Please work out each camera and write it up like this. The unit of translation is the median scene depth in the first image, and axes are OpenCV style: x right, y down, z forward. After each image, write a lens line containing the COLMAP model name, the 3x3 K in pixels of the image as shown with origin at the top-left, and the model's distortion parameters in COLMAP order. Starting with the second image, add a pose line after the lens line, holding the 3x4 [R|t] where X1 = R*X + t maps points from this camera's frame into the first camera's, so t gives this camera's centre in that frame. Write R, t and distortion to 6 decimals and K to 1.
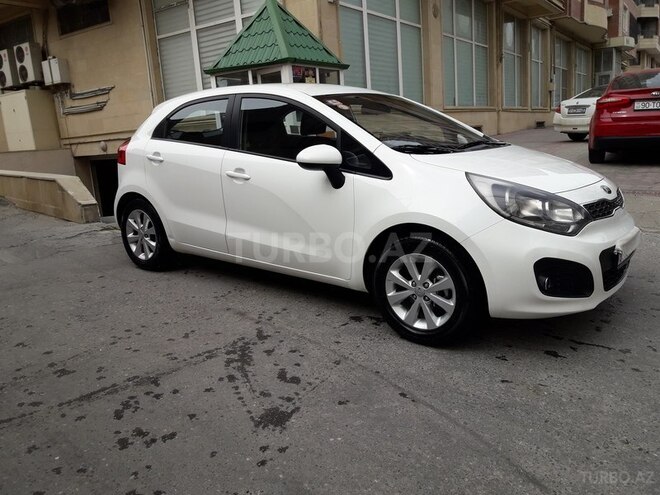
lens RADIAL K [[550.7, 0, 331.9], [0, 550.7, 246.6], [0, 0, 1]] dist [0.046522, -0.073511]
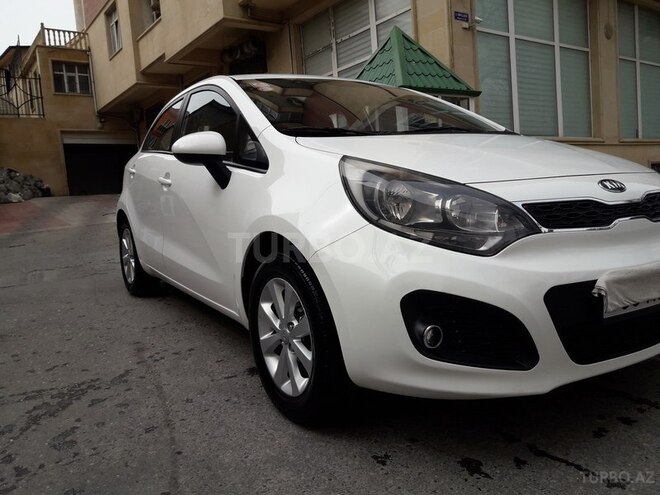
lens RADIAL K [[550.7, 0, 339.3], [0, 550.7, 236.0], [0, 0, 1]] dist [0.046522, -0.073511]
pose [[0.940738, 0.024029, -0.338283, 0.425949], [-0.060724, 0.993301, -0.098314, 0.022154], [0.333655, 0.113029, 0.935895, 0.370015]]
